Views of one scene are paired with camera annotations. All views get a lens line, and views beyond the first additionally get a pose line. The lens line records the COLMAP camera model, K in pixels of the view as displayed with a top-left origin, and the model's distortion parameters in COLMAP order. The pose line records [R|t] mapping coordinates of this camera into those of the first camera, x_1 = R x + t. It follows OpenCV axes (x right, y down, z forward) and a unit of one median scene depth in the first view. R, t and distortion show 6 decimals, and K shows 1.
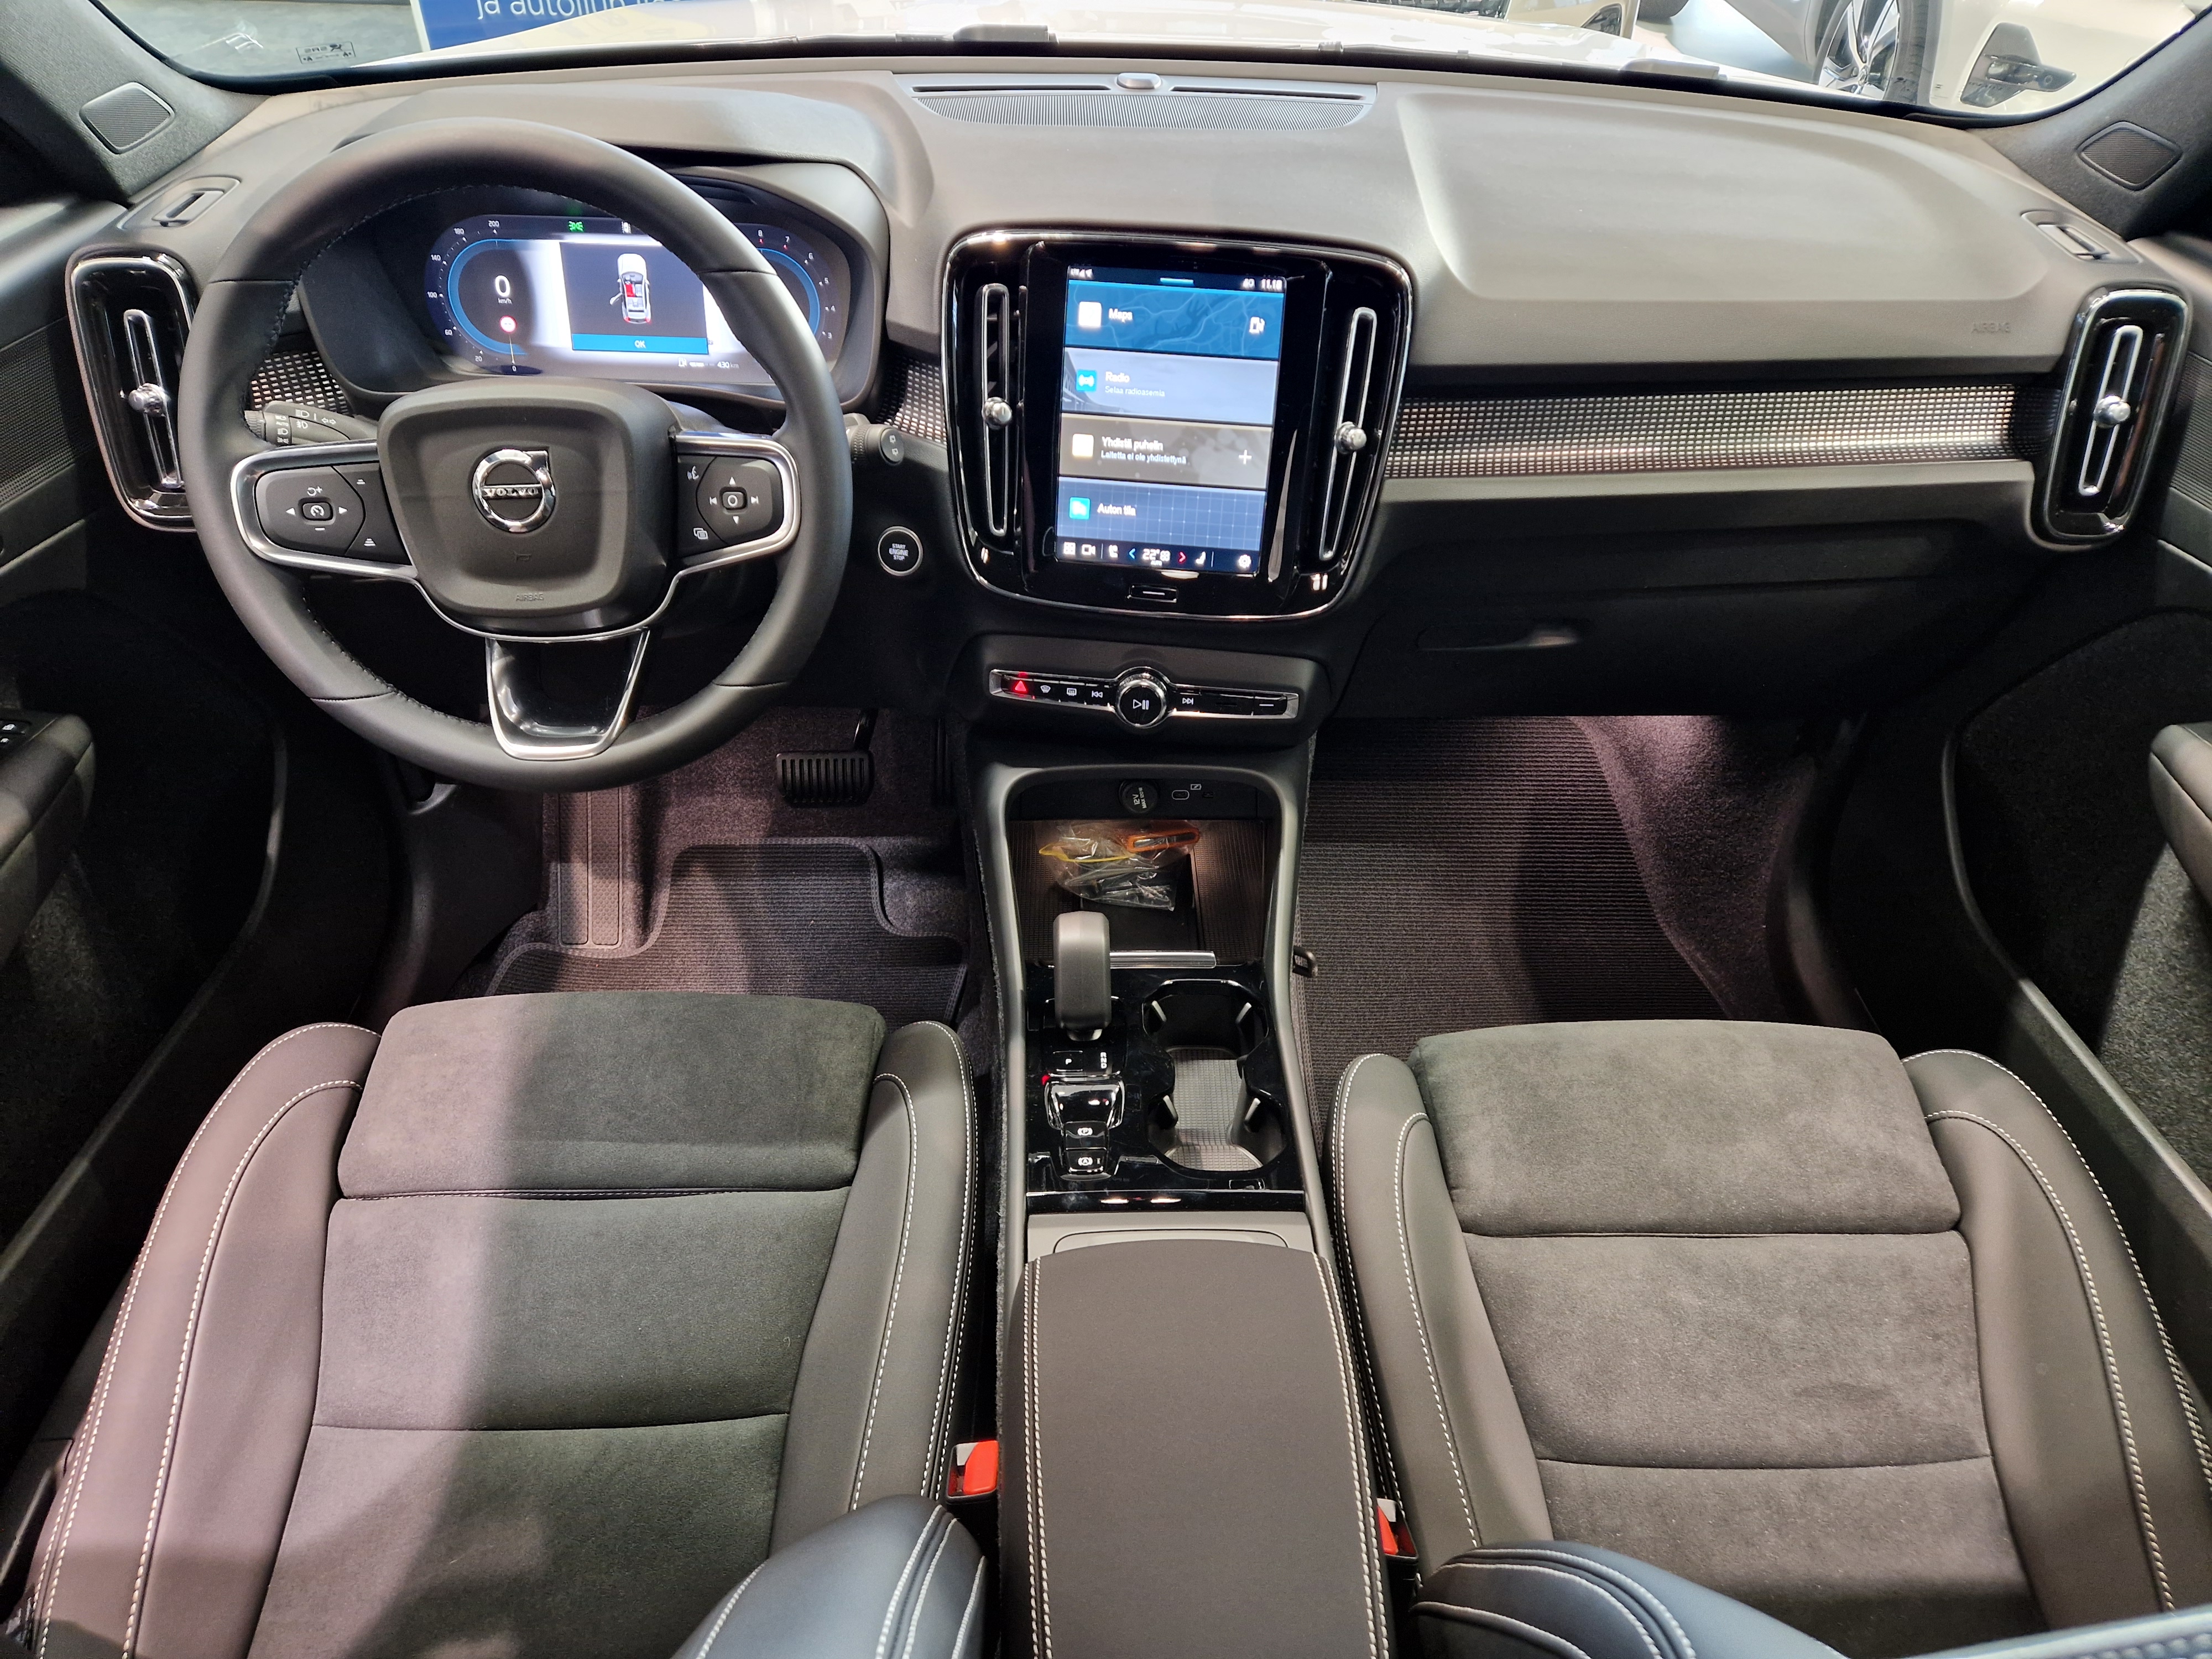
lens RADIAL K [[1471.8, 0, 1135.9], [0, 1471.8, 850.4], [0, 0, 1]] dist [0.080431, -0.067216]
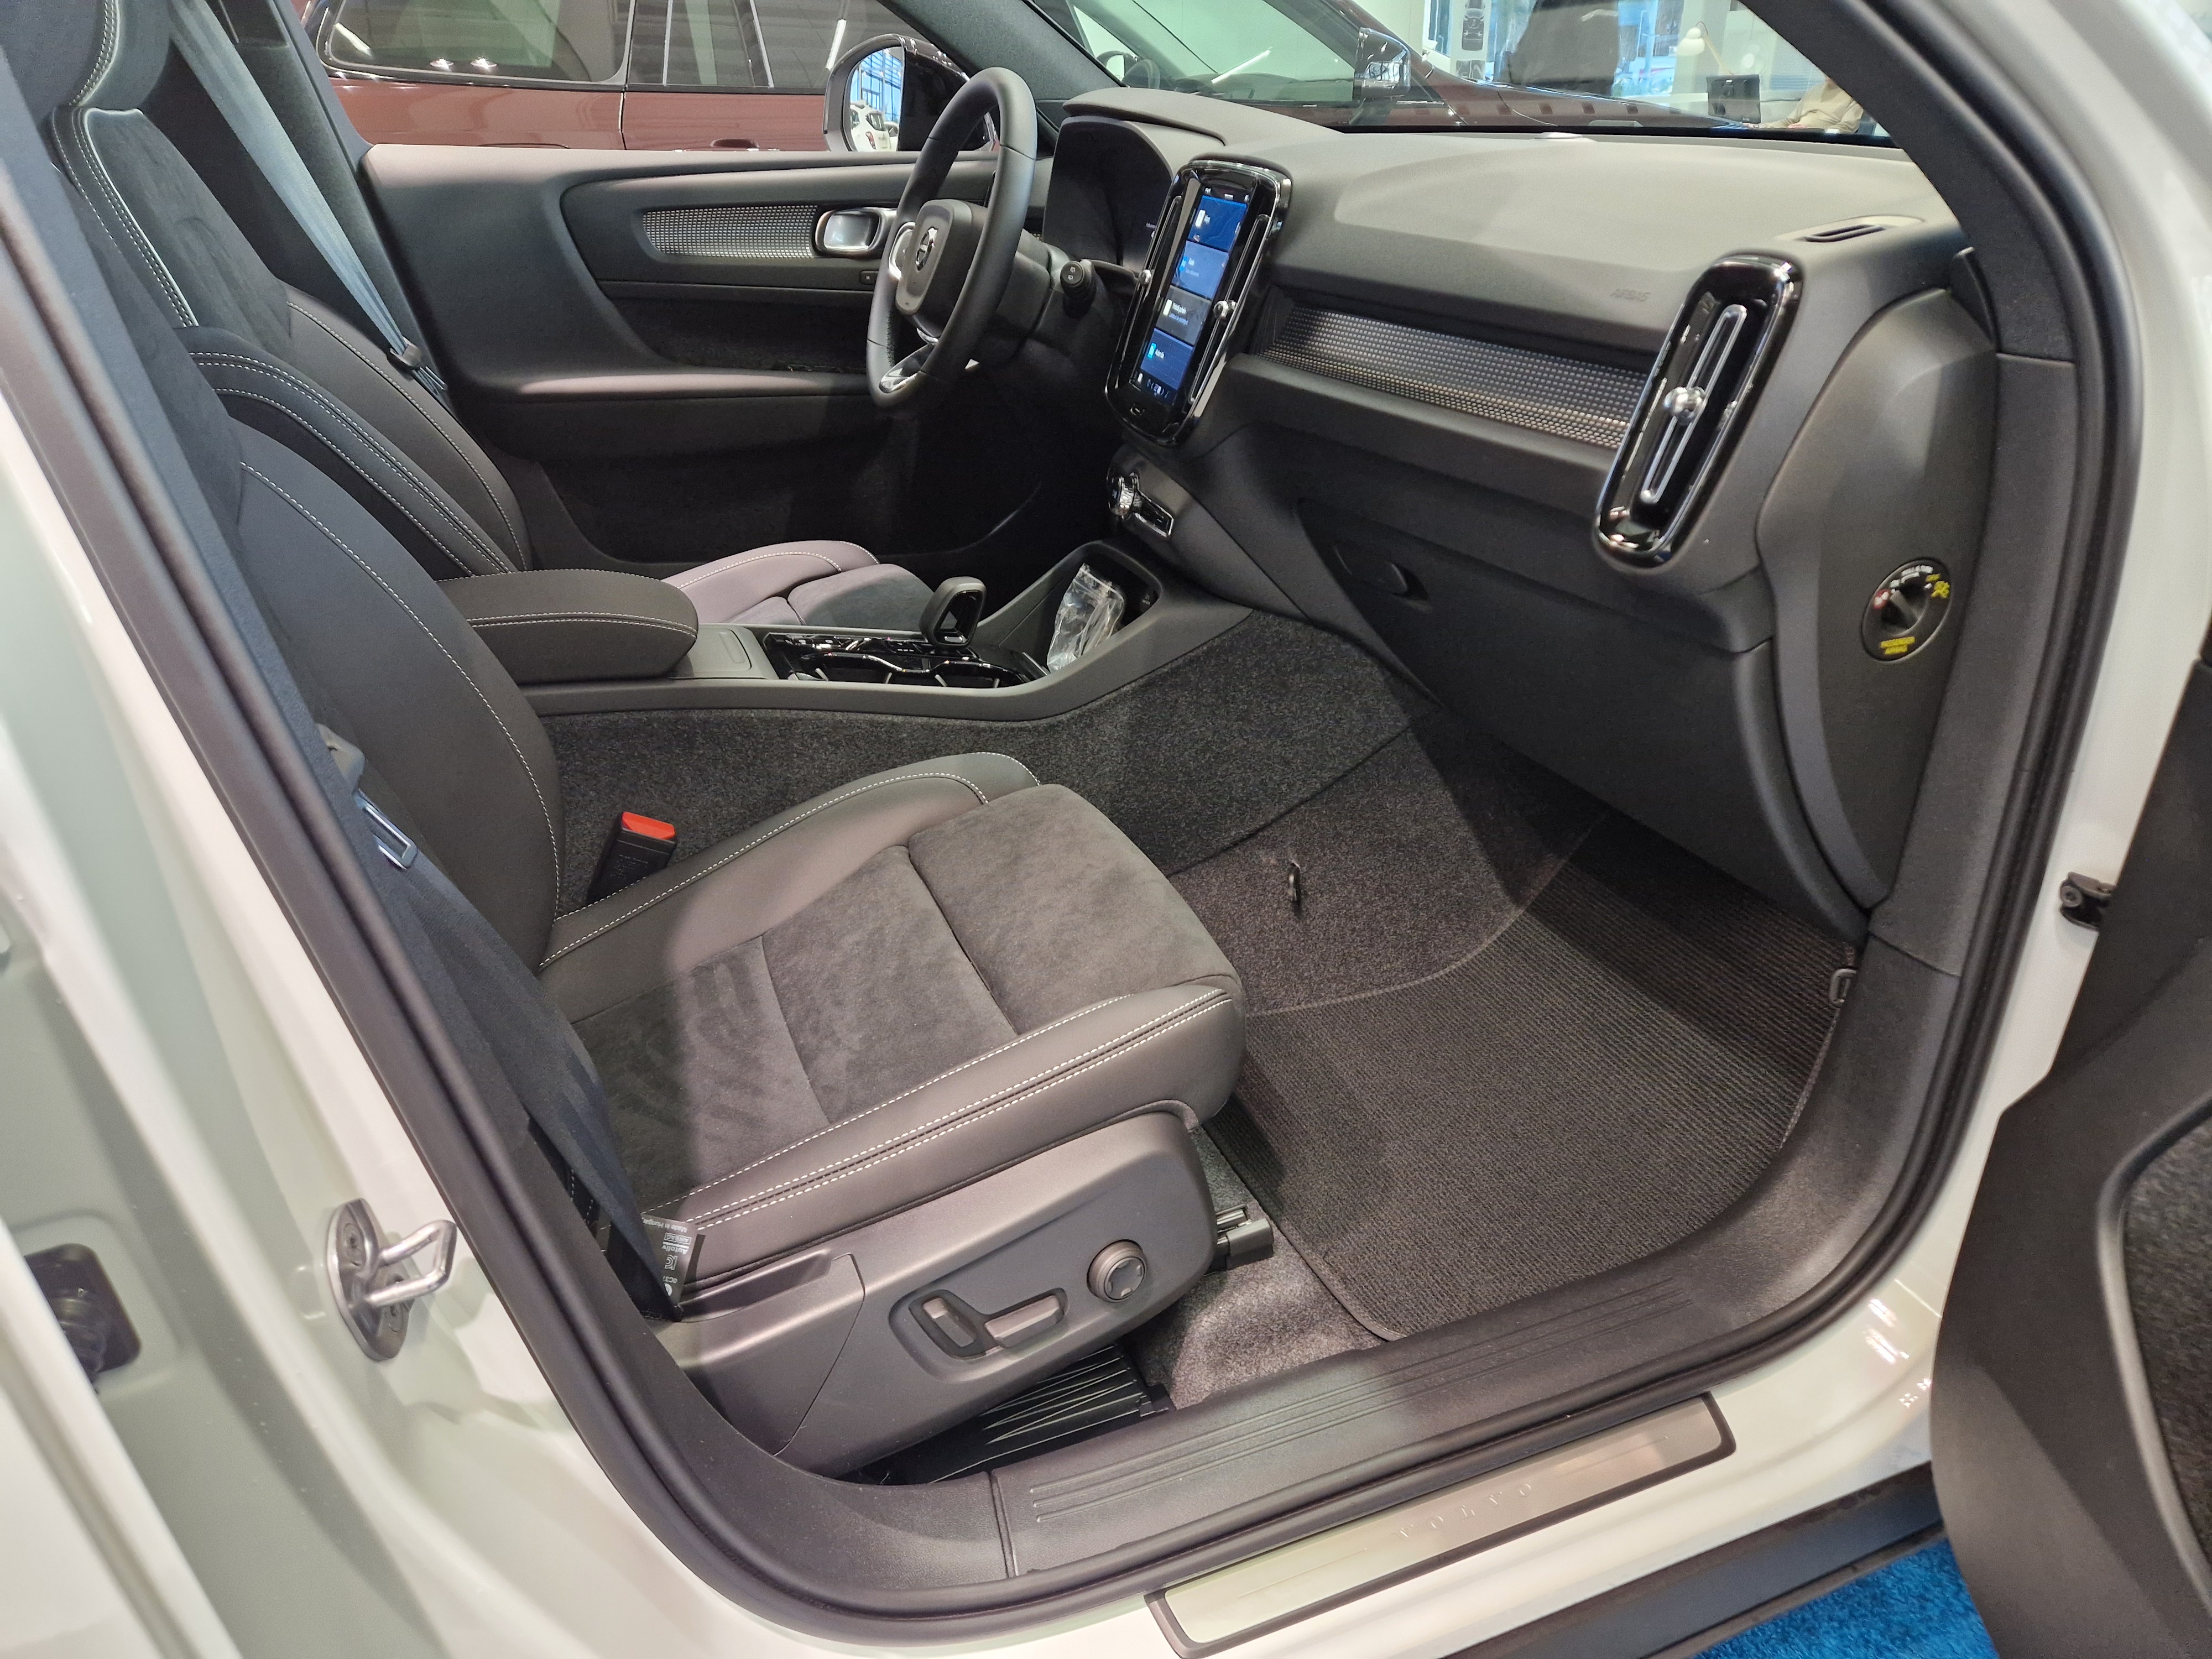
lens RADIAL K [[1484.4, 0, 1137.8], [0, 1484.4, 852.7], [0, 0, 1]] dist [0.089646, -0.100378]
pose [[0.348073, 0.397084, -0.849217, 1.382709], [-0.578427, 0.803842, 0.138784, -0.037806], [0.737745, 0.442903, 0.509480, 0.483490]]
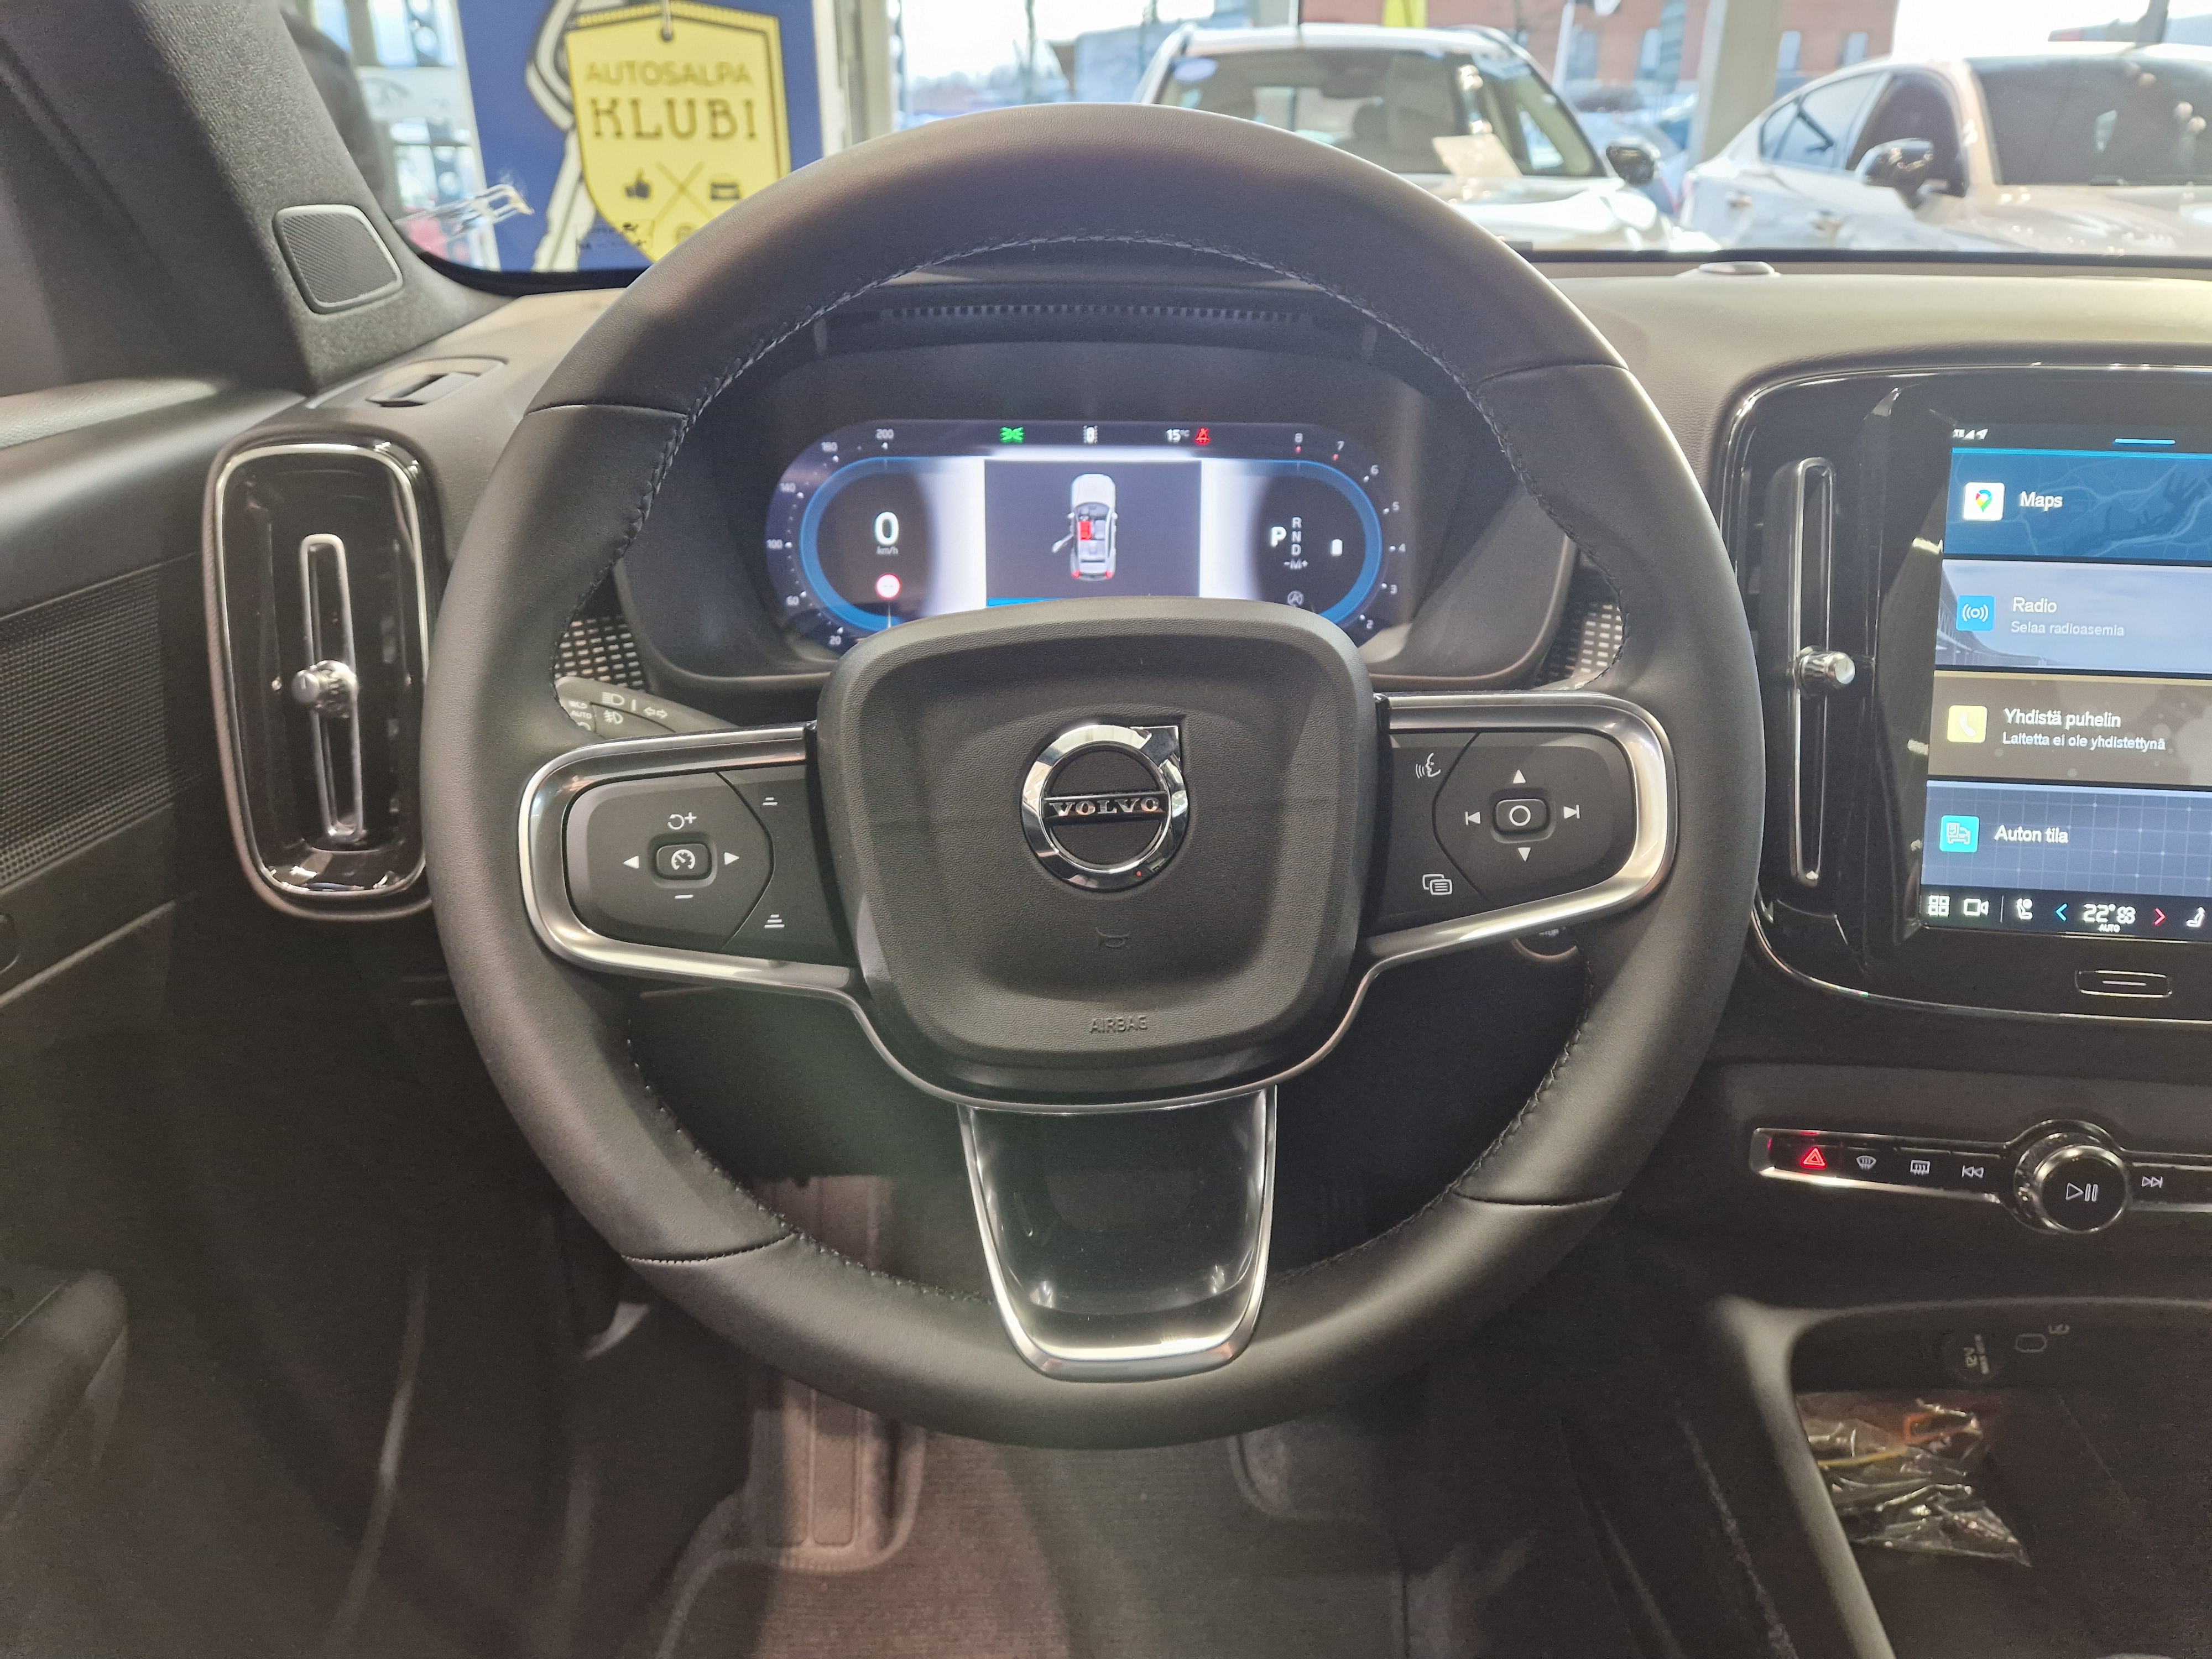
lens RADIAL K [[1484.4, 0, 1137.8], [0, 1484.4, 852.7], [0, 0, 1]] dist [0.089646, -0.100378]
pose [[0.999766, -0.021528, 0.002132, -0.350175], [0.021354, 0.966285, -0.256587, -0.089071], [0.003464, 0.256573, 0.966519, 0.468097]]
